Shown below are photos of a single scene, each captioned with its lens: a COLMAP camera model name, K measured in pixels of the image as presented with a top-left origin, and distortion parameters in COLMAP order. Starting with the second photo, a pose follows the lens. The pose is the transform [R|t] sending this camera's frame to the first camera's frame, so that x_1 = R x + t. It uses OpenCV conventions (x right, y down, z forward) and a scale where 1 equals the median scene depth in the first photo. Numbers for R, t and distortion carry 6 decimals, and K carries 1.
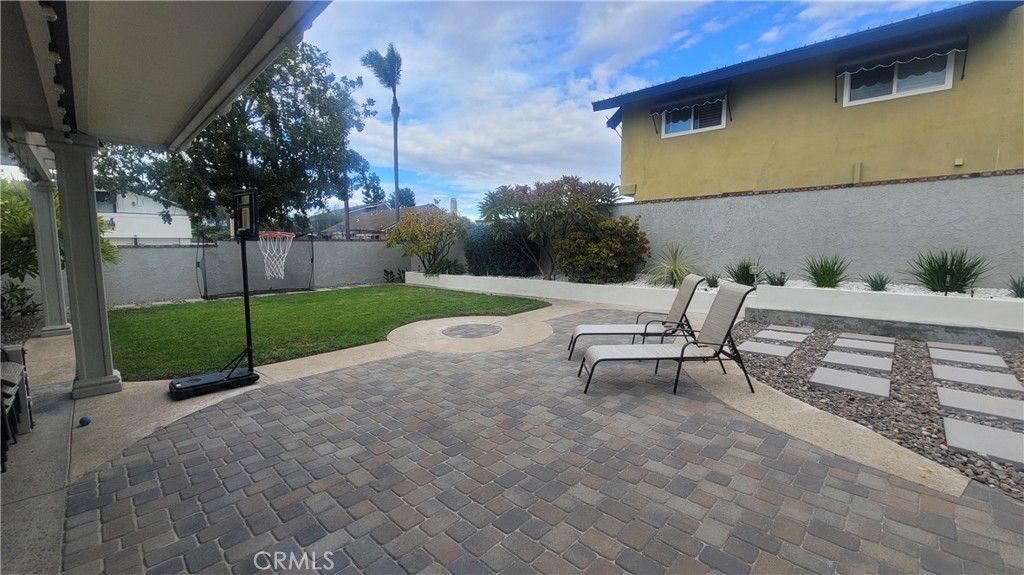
lens RADIAL K [[415.2, 0, 515.9], [0, 415.2, 281.6], [0, 0, 1]] dist [-0.000095, -0.001453]
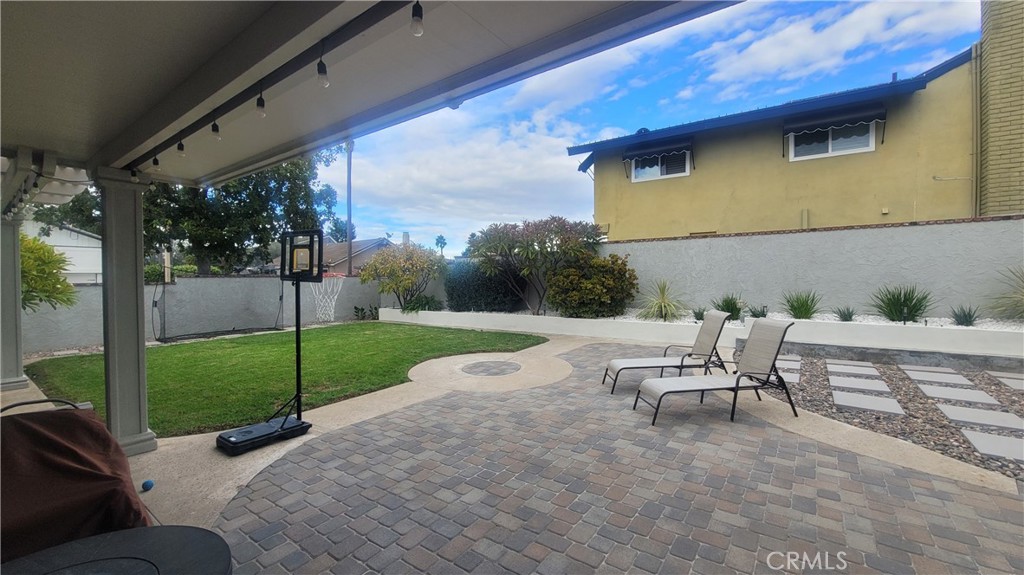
lens RADIAL K [[415.2, 0, 515.8], [0, 415.2, 278.3], [0, 0, 1]] dist [-0.000095, -0.001453]
pose [[0.990430, -0.002854, 0.137986, -0.214046], [0.015138, 0.996000, -0.088056, -0.009933], [-0.137183, 0.089302, 0.986512, -0.018238]]
